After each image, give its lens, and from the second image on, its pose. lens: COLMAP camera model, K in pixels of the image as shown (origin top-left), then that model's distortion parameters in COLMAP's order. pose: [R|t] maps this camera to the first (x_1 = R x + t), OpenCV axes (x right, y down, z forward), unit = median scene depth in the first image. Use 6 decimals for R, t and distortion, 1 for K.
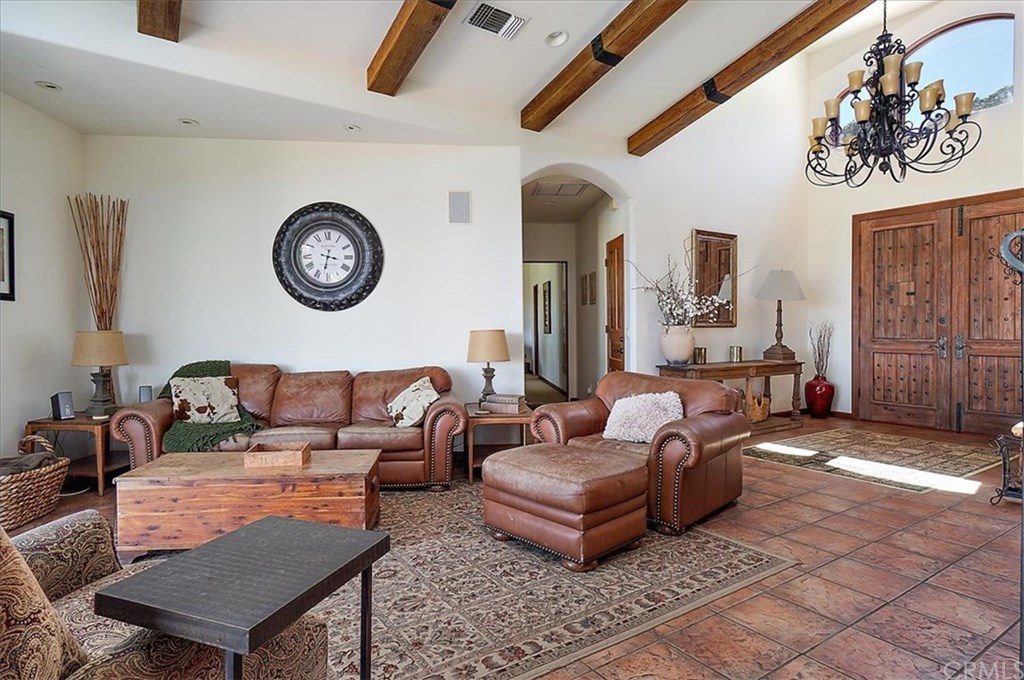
lens RADIAL K [[566.7, 0, 510.8], [0, 566.7, 327.6], [0, 0, 1]] dist [0.000547, -0.000303]
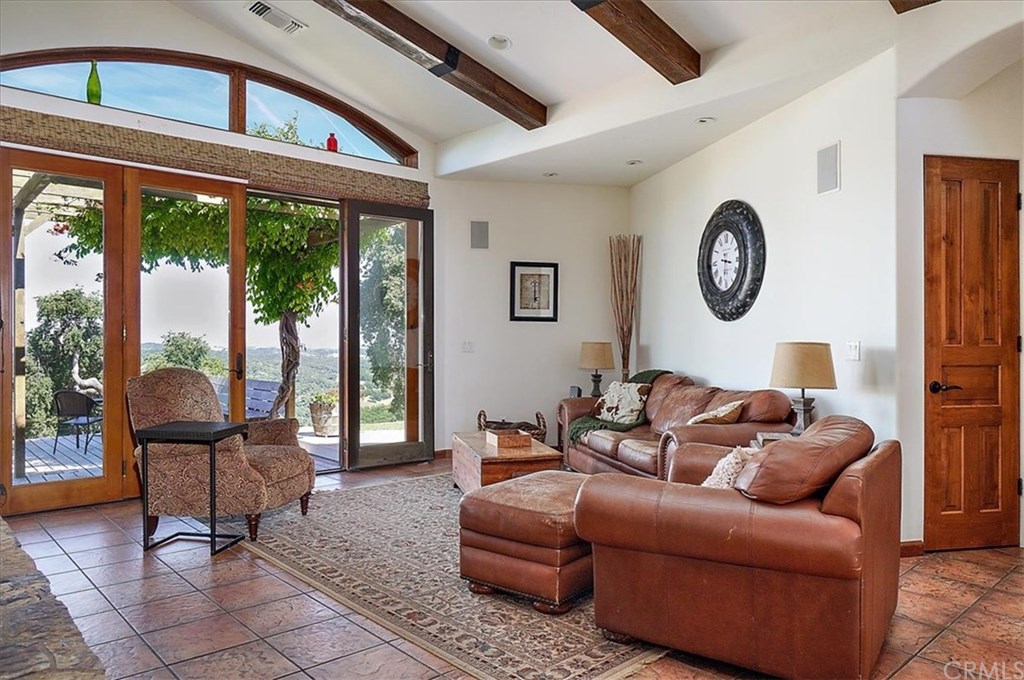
lens RADIAL K [[714.8, 0, 512.0], [0, 714.8, 340.0], [0, 0, 1]] dist [-0.005253, -0.001645]
pose [[0.126102, 0.001204, -0.992017, 1.225907], [0.004444, 0.999989, 0.001778, -0.004425], [0.992007, -0.004632, 0.126095, 0.821472]]
